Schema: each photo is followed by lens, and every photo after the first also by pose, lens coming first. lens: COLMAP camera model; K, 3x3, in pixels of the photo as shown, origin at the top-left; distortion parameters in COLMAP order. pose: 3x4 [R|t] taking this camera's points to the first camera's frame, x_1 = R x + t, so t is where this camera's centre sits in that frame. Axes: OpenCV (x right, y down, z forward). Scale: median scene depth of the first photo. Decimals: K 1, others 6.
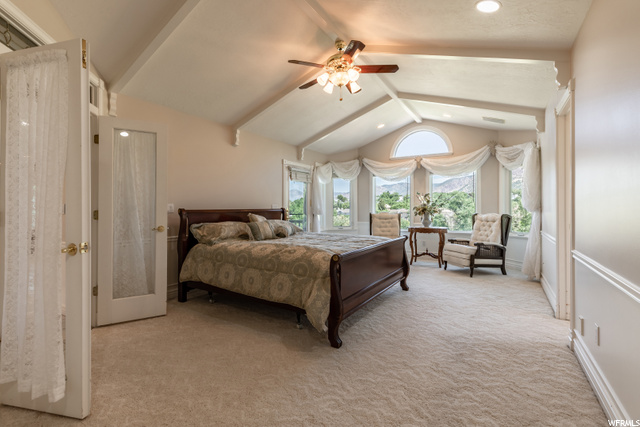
lens RADIAL K [[289.1, 0, 320.8], [0, 289.1, 215.7], [0, 0, 1]] dist [0.010283, 0.000188]
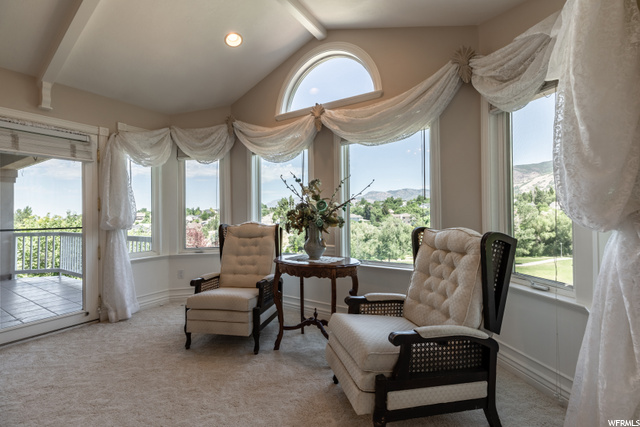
lens RADIAL K [[276.6, 0, 326.6], [0, 276.6, 215.8], [0, 0, 1]] dist [0.004497, 0.000041]
pose [[0.999969, -0.005446, -0.005750, 0.386215], [0.005344, 0.999832, -0.017558, -0.016333], [0.005844, 0.017527, 0.999829, 0.592524]]
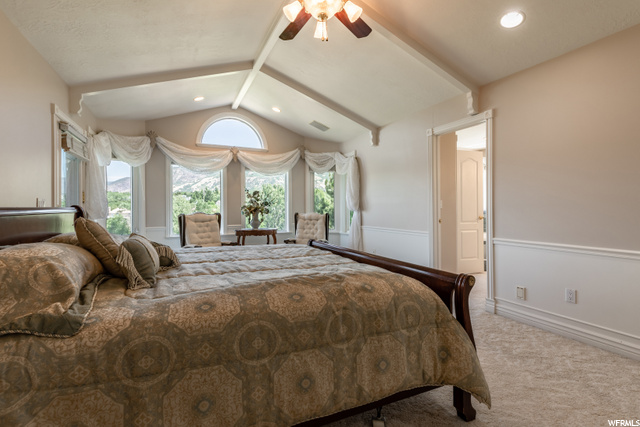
lens RADIAL K [[288.5, 0, 306.9], [0, 288.5, 211.7], [0, 0, 1]] dist [0.003032, -0.000143]
pose [[0.570165, -0.008297, 0.821488, -0.270398], [0.022196, 0.999740, -0.005309, -0.004763], [-0.821230, 0.021261, 0.570201, 0.366817]]
